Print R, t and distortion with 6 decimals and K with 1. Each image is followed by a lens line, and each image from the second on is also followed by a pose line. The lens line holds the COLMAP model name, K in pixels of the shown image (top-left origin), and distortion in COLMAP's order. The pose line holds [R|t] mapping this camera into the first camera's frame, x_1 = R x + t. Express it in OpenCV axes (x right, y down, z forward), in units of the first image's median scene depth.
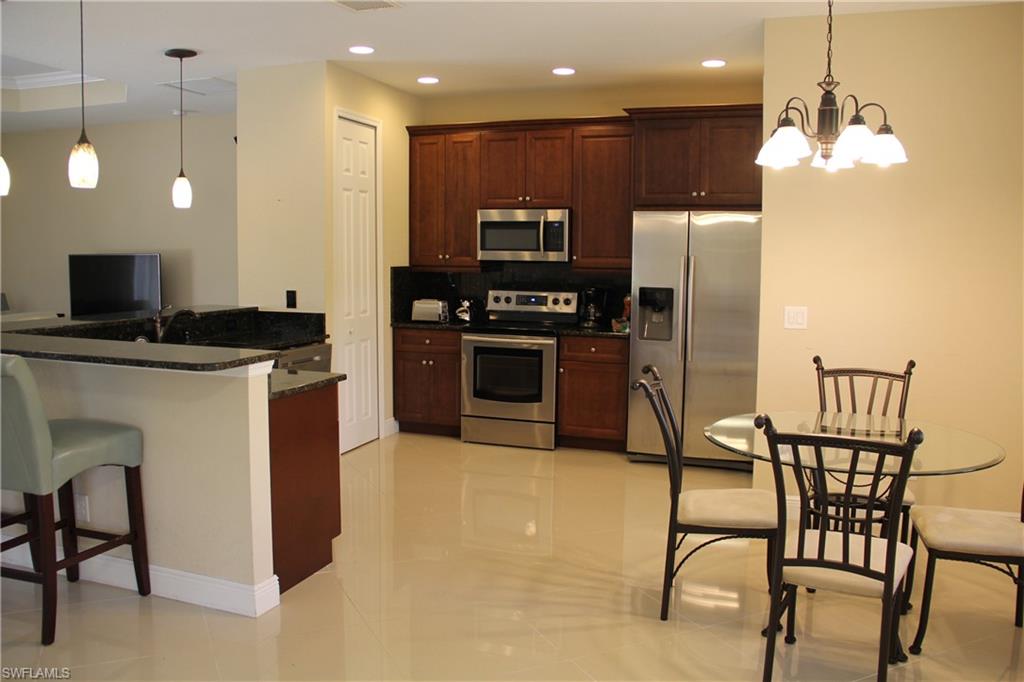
lens RADIAL K [[845.8, 0, 512.0], [0, 845.8, 341.0], [0, 0, 1]] dist [-0.170473, 0.125365]
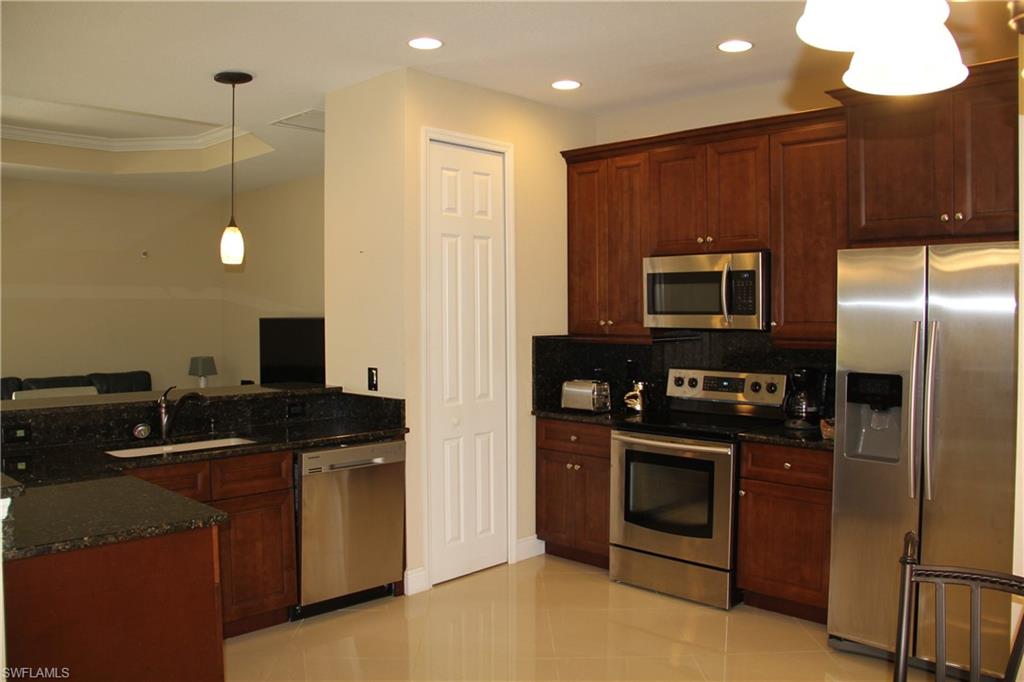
lens RADIAL K [[845.8, 0, 512.0], [0, 845.8, 341.0], [0, 0, 1]] dist [-0.170473, 0.125365]
pose [[0.908864, 0.003877, -0.417074, 0.164162], [-0.033202, 0.997456, -0.063080, -0.037078], [0.415769, 0.071179, 0.906681, 0.319185]]
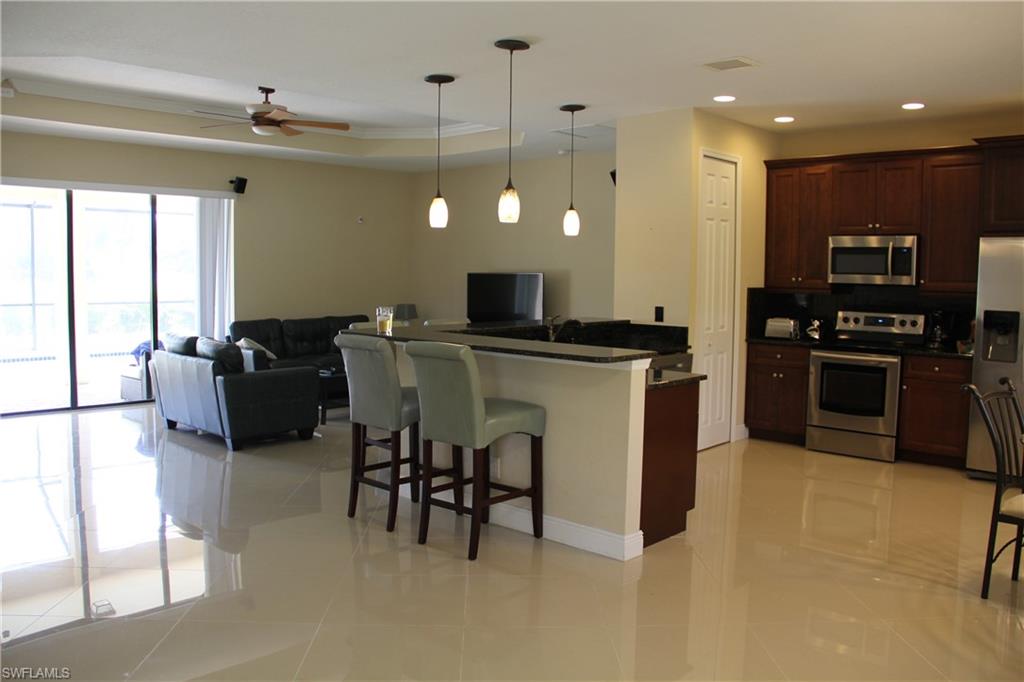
lens RADIAL K [[845.8, 0, 512.0], [0, 845.8, 341.0], [0, 0, 1]] dist [-0.170473, 0.125365]
pose [[0.914252, 0.033430, -0.403764, 0.020116], [-0.043632, 0.998918, -0.016090, 0.014131], [0.402789, 0.032327, 0.914722, -0.137228]]
